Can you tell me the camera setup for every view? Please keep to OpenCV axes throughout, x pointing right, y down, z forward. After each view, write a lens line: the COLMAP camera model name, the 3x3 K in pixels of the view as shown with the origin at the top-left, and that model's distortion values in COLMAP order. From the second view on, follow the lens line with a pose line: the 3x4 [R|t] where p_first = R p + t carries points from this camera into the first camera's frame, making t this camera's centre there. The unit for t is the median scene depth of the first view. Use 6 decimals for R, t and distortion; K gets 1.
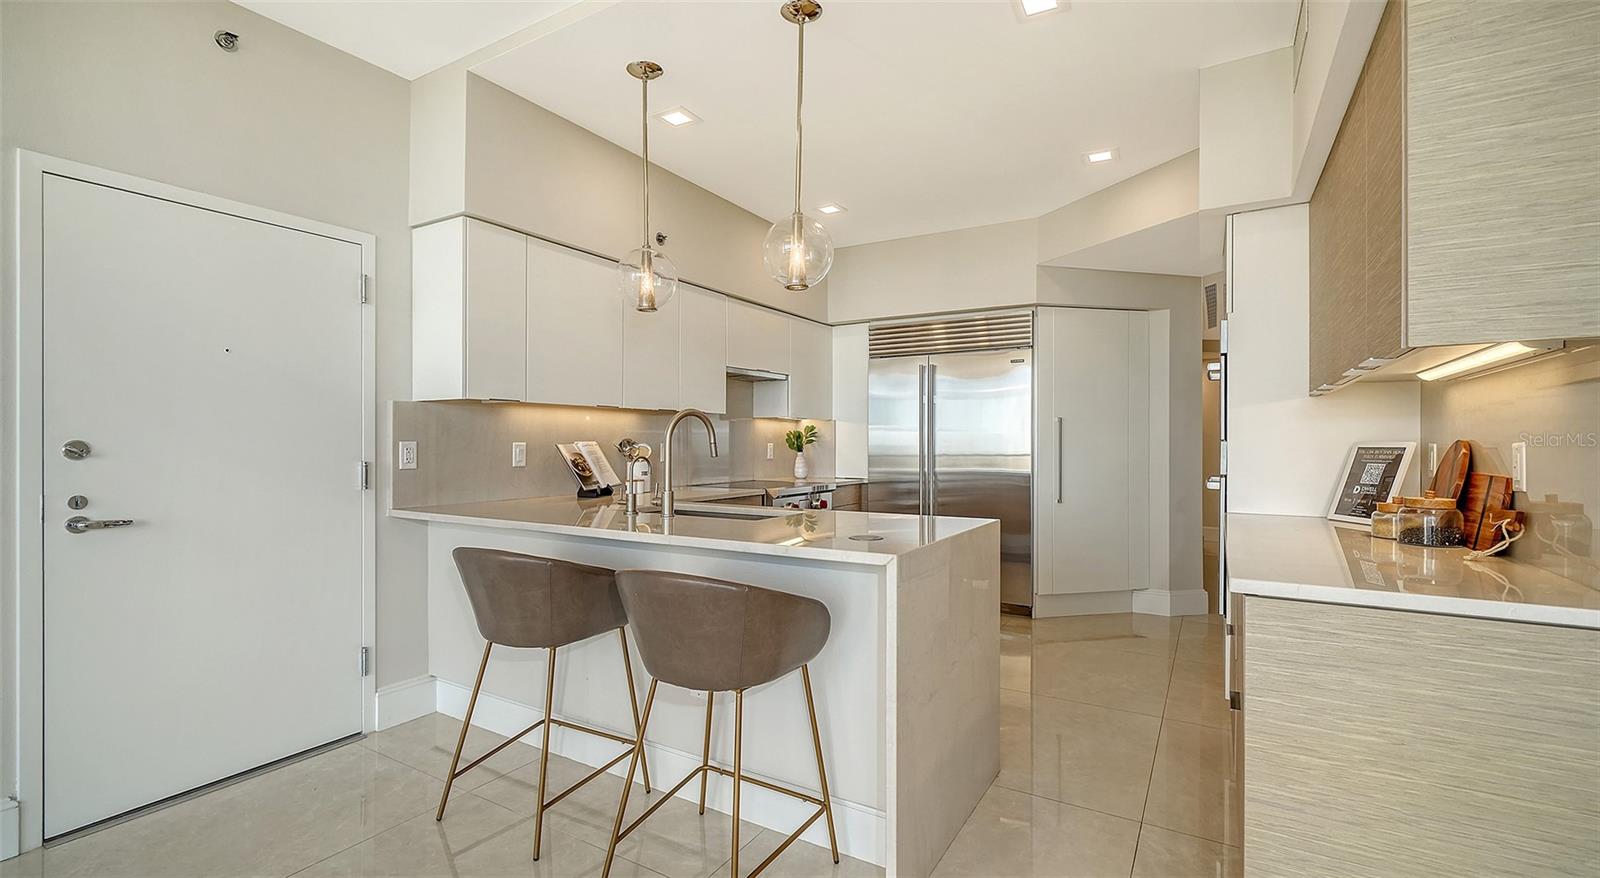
lens RADIAL K [[702.7, 0, 790.3], [0, 702.7, 432.1], [0, 0, 1]] dist [0.002542, 0.000075]
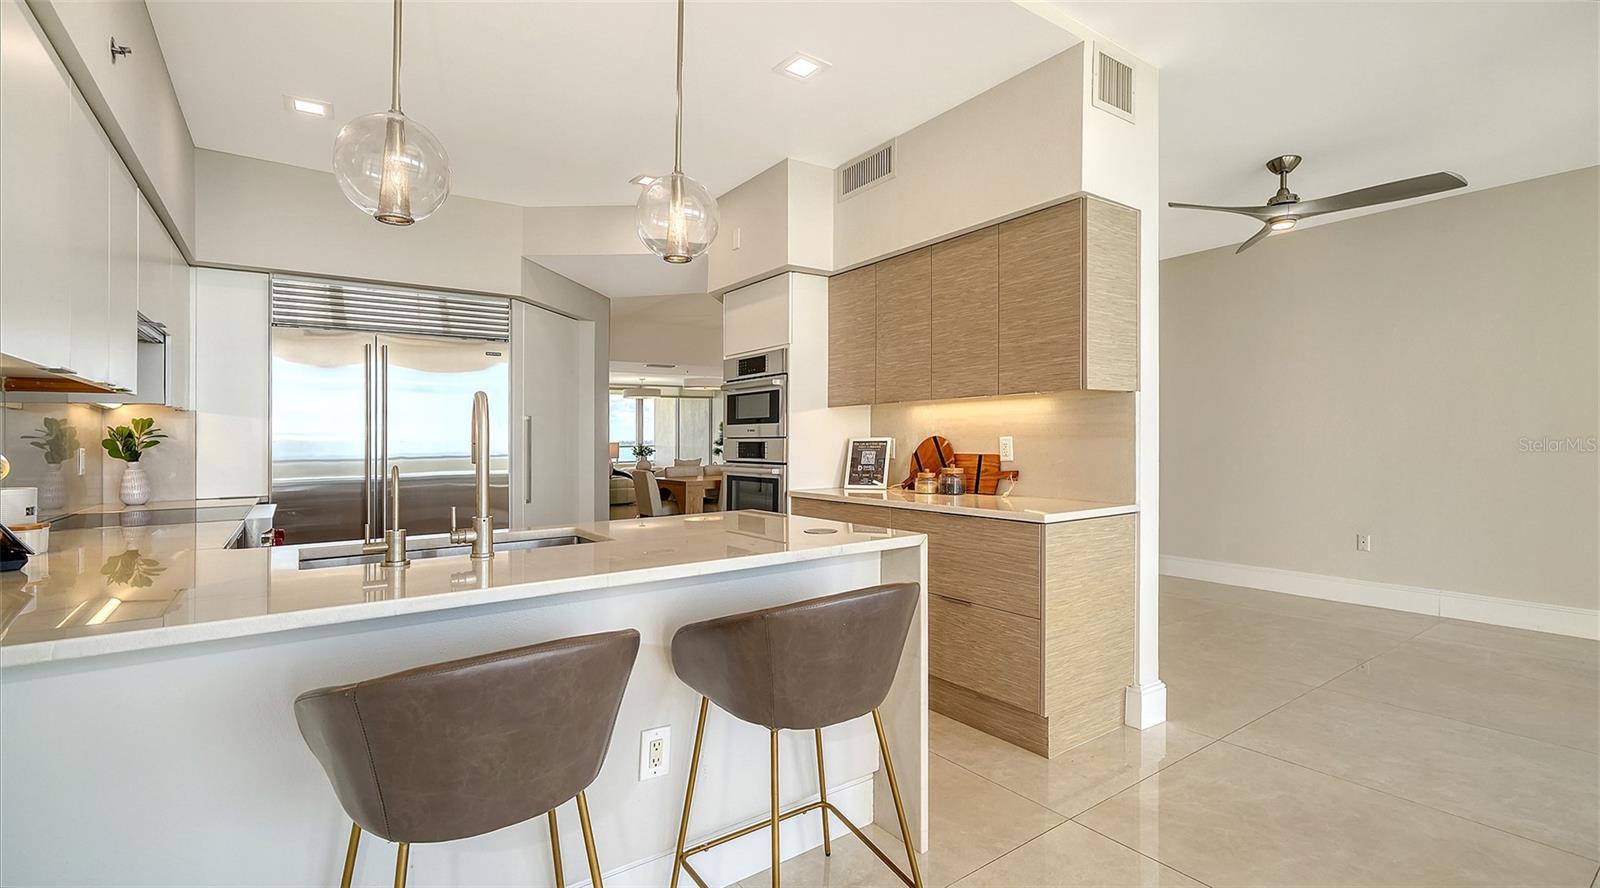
lens RADIAL K [[702.7, 0, 788.9], [0, 702.7, 442.0], [0, 0, 1]] dist [0.002542, 0.000075]
pose [[0.401639, -0.008896, 0.915755, -0.383503], [-0.003345, 0.999932, 0.011181, 0.003326], [-0.915792, -0.007554, 0.401582, 0.280970]]
